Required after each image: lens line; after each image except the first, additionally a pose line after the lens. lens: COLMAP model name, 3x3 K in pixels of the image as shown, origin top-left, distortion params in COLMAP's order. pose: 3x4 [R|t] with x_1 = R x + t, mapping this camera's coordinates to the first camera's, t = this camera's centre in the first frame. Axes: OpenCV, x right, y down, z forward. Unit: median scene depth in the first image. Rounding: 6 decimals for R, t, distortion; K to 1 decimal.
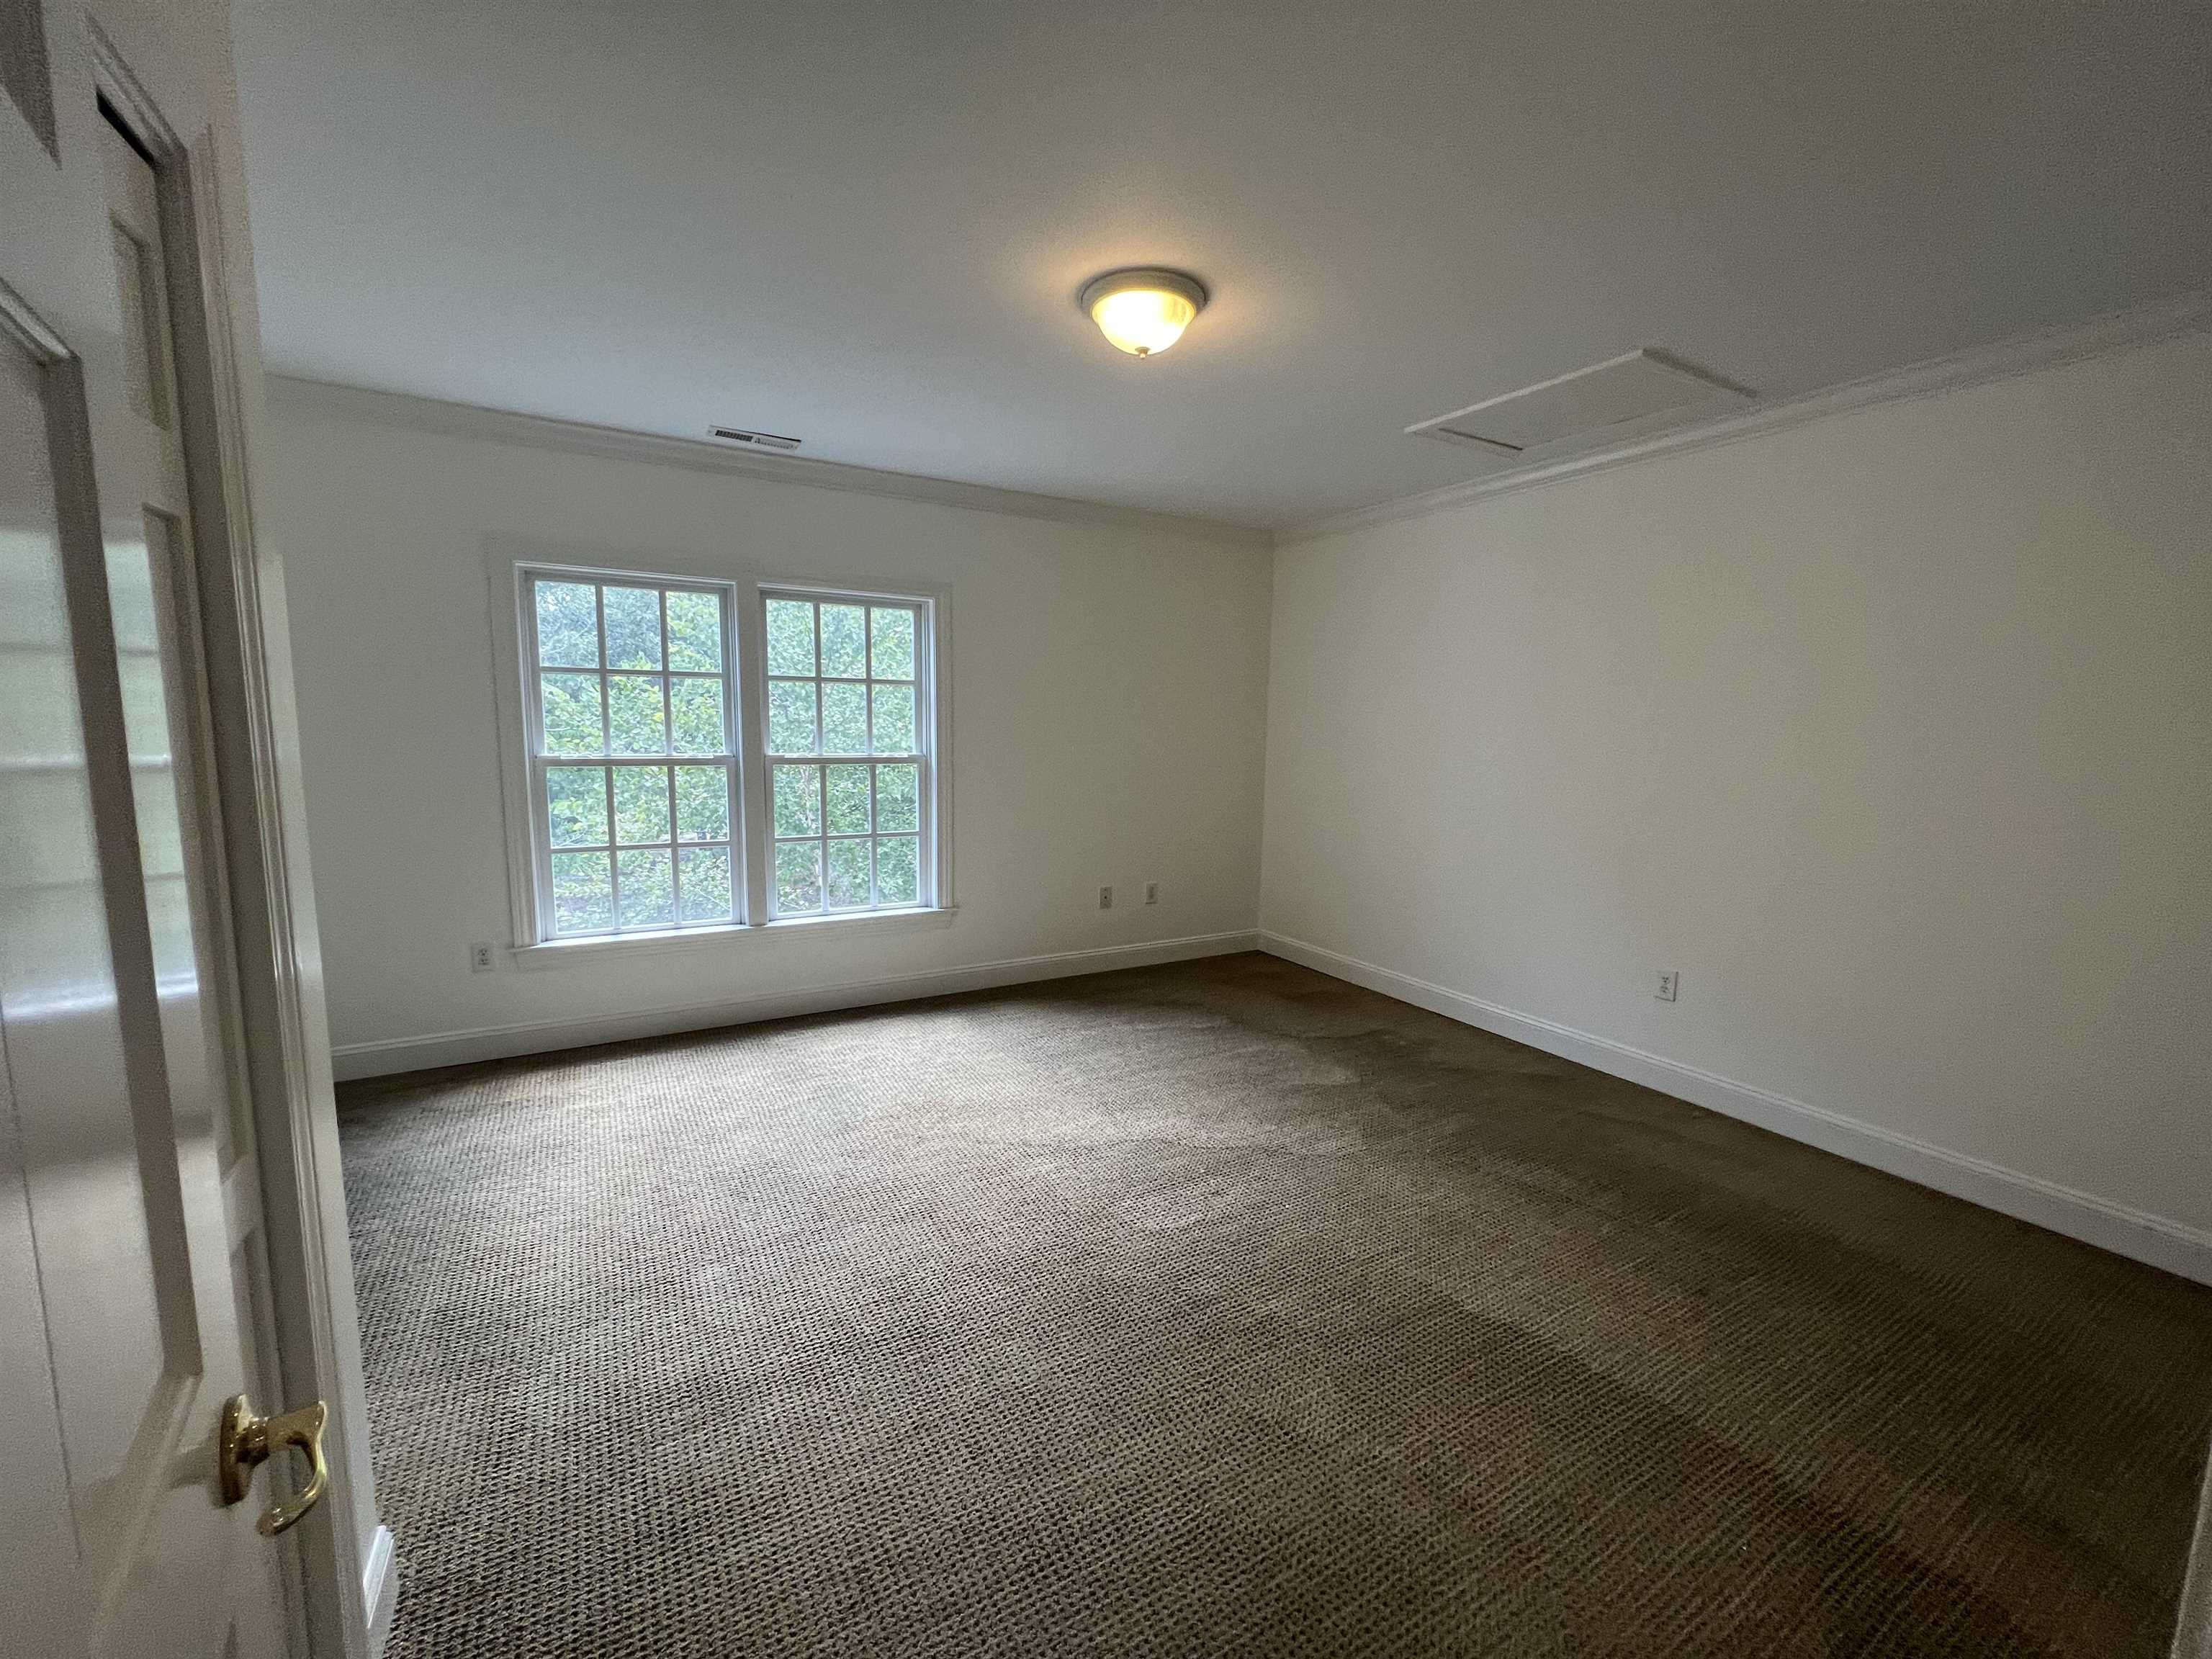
lens RADIAL K [[887.2, 0, 1101.7], [0, 887.2, 833.7], [0, 0, 1]] dist [-0.002513, -0.000170]
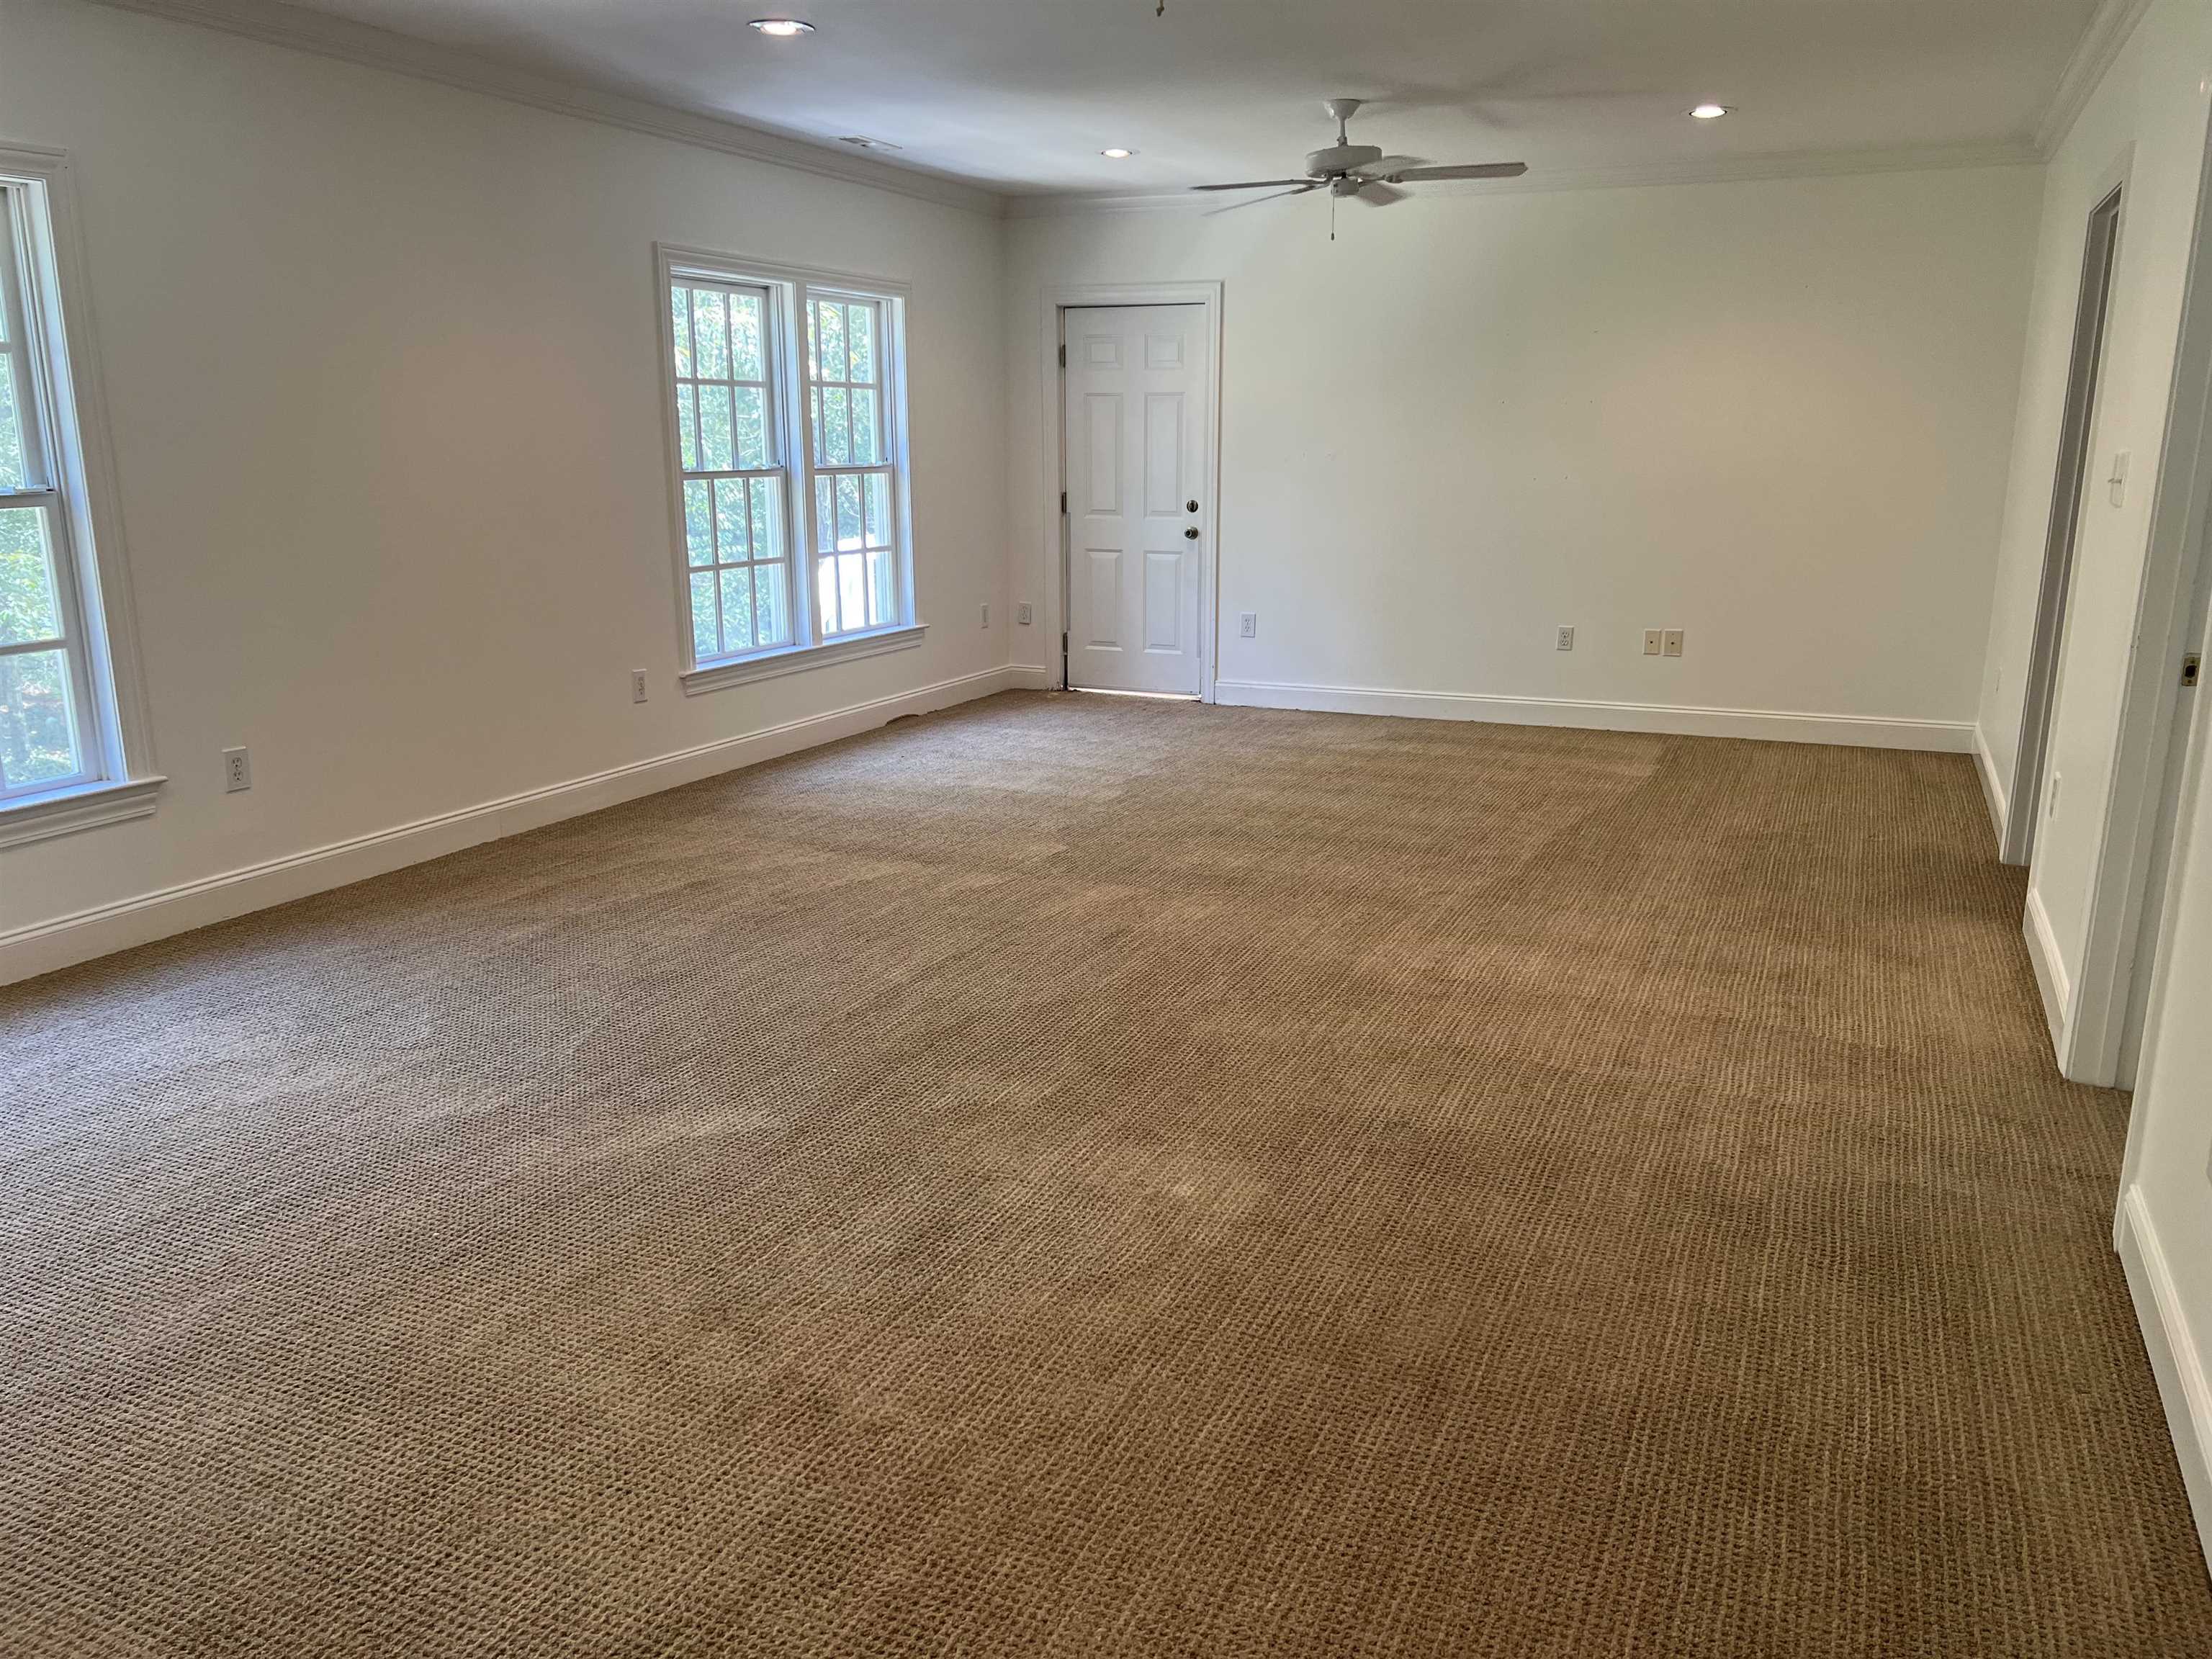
lens RADIAL K [[1656.5, 0, 1106.0], [0, 1656.5, 829.5], [0, 0, 1]] dist [0.005061, 0.000324]
pose [[0.813850, -0.149224, 0.561588, -0.930958], [0.079775, 0.986005, 0.146389, 0.048456], [-0.575573, -0.074338, 0.814364, -0.538233]]
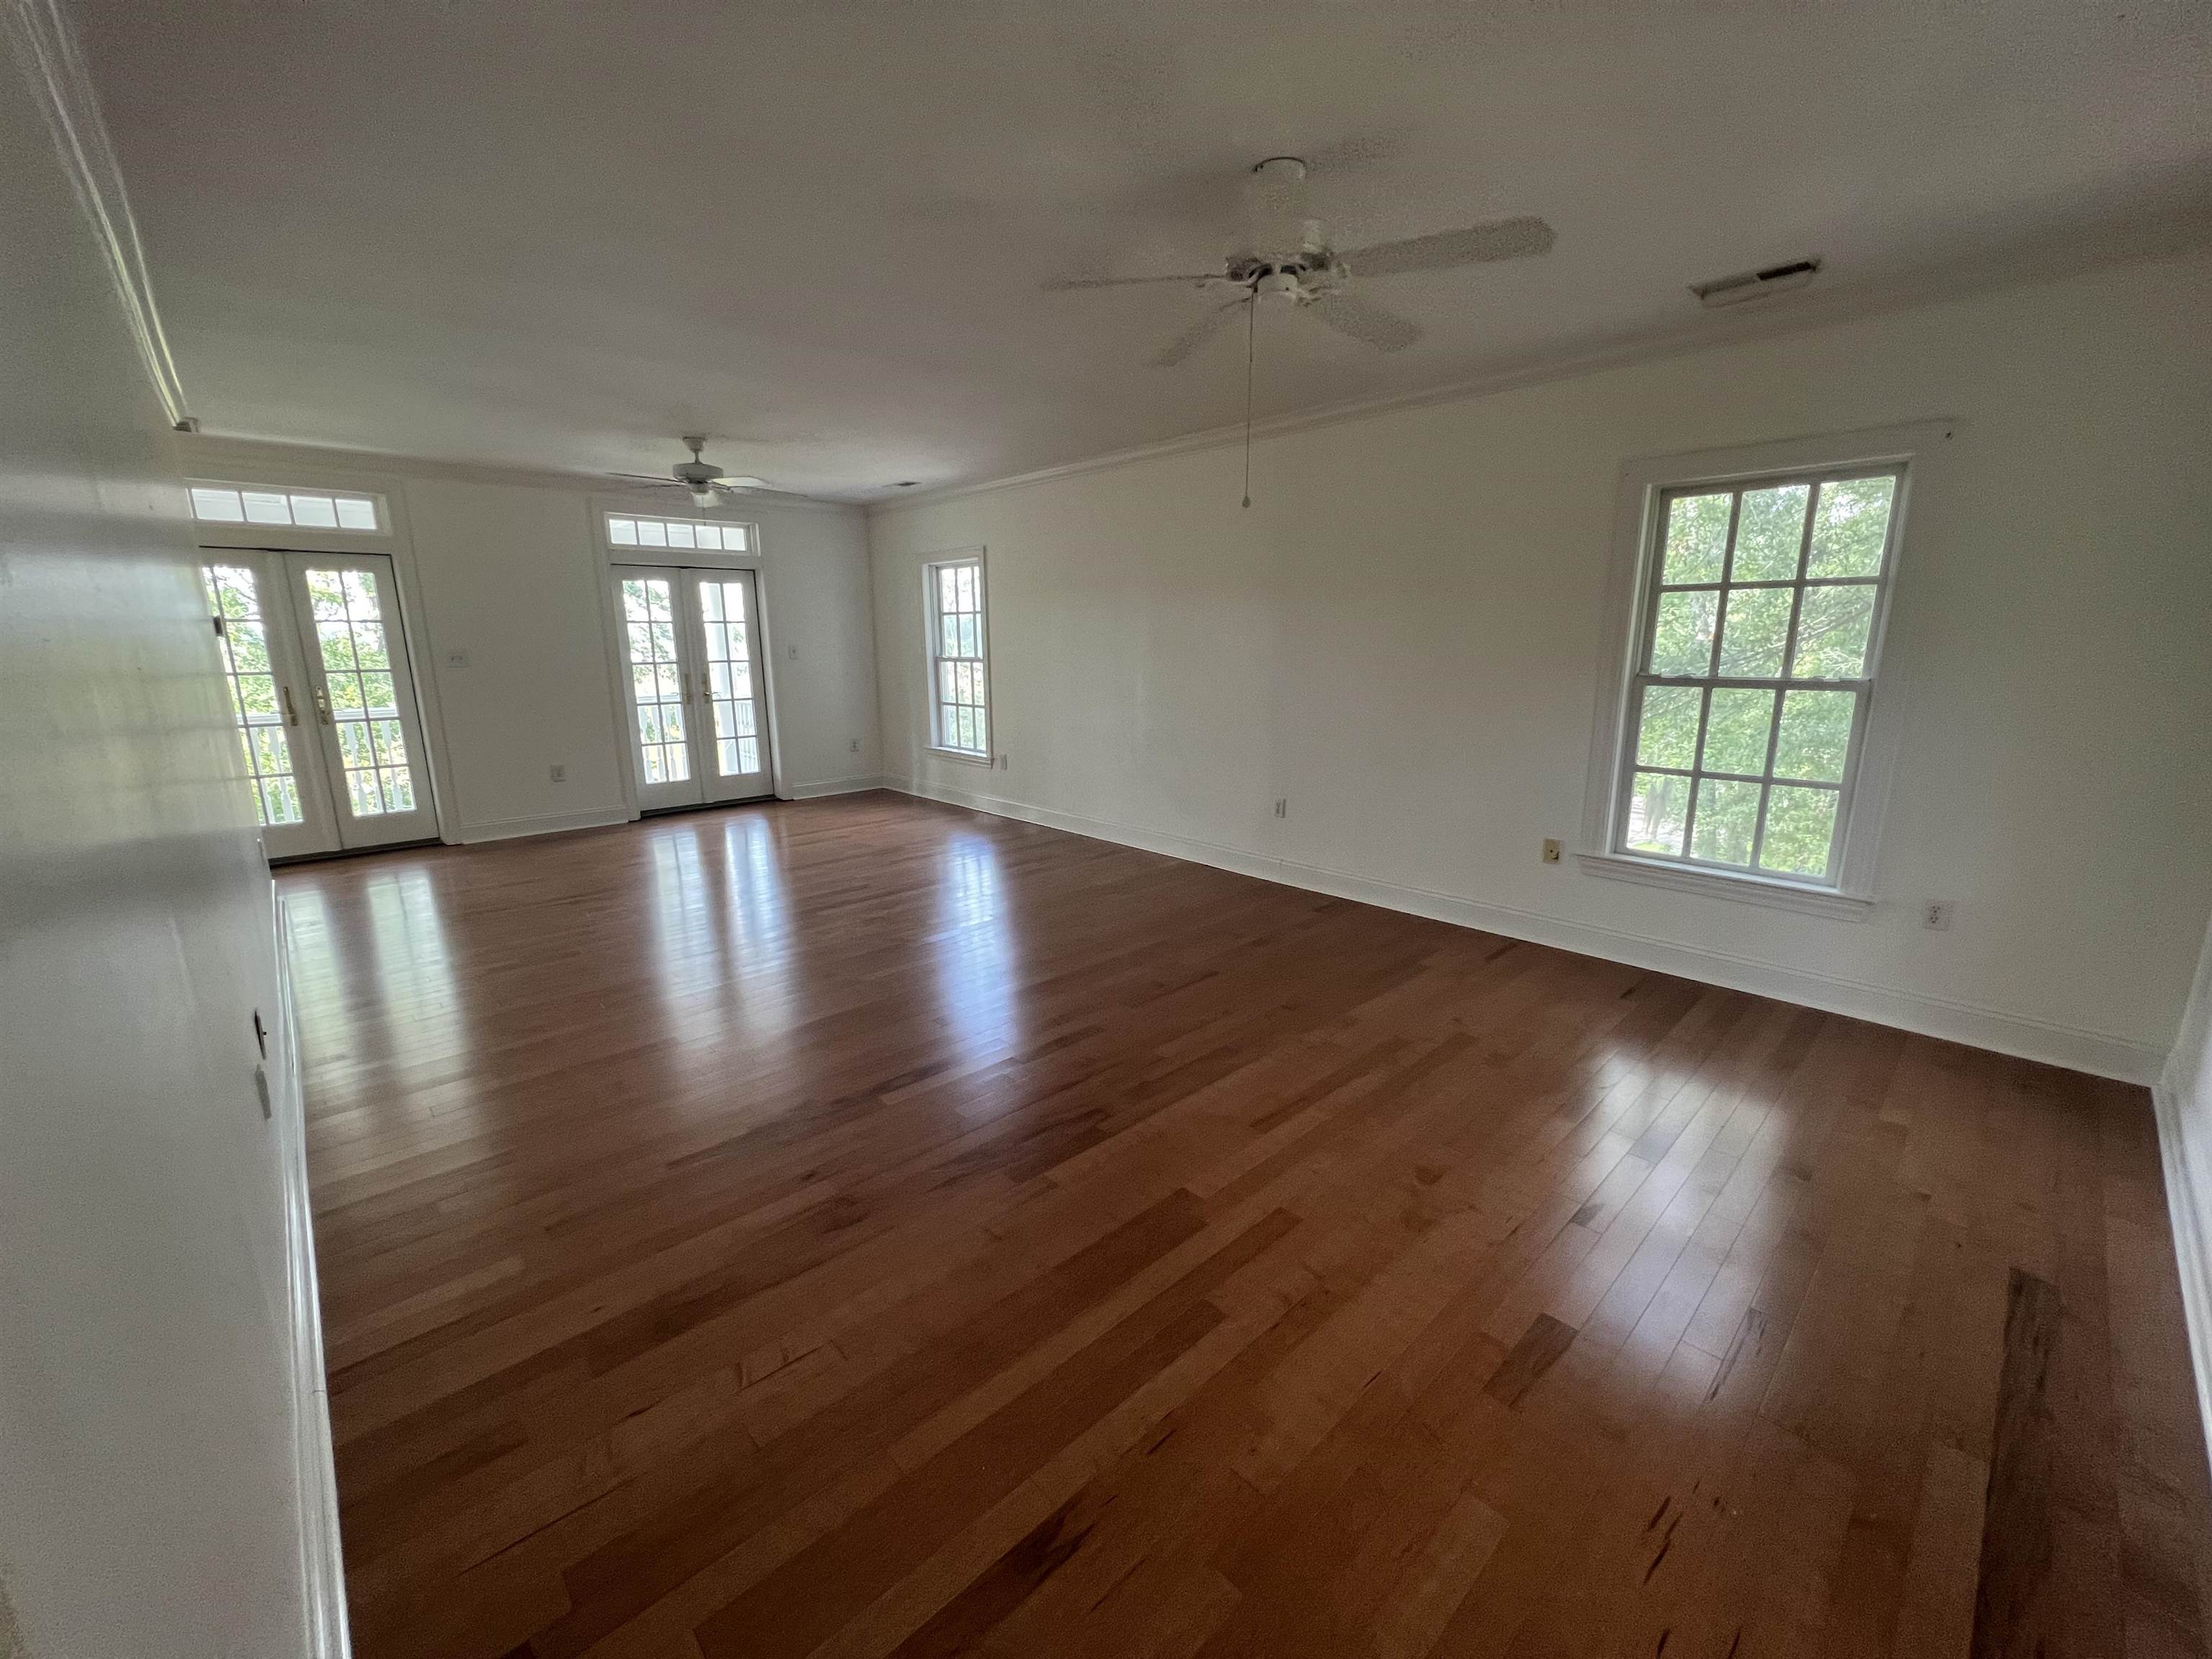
lens RADIAL K [[887.2, 0, 1101.7], [0, 887.2, 833.7], [0, 0, 1]] dist [-0.002513, -0.000170]
pose [[0.227445, 0.194120, -0.954246, 0.380546], [-0.113260, 0.978552, 0.172069, -0.020756], [0.967182, 0.068942, 0.244553, 0.236315]]
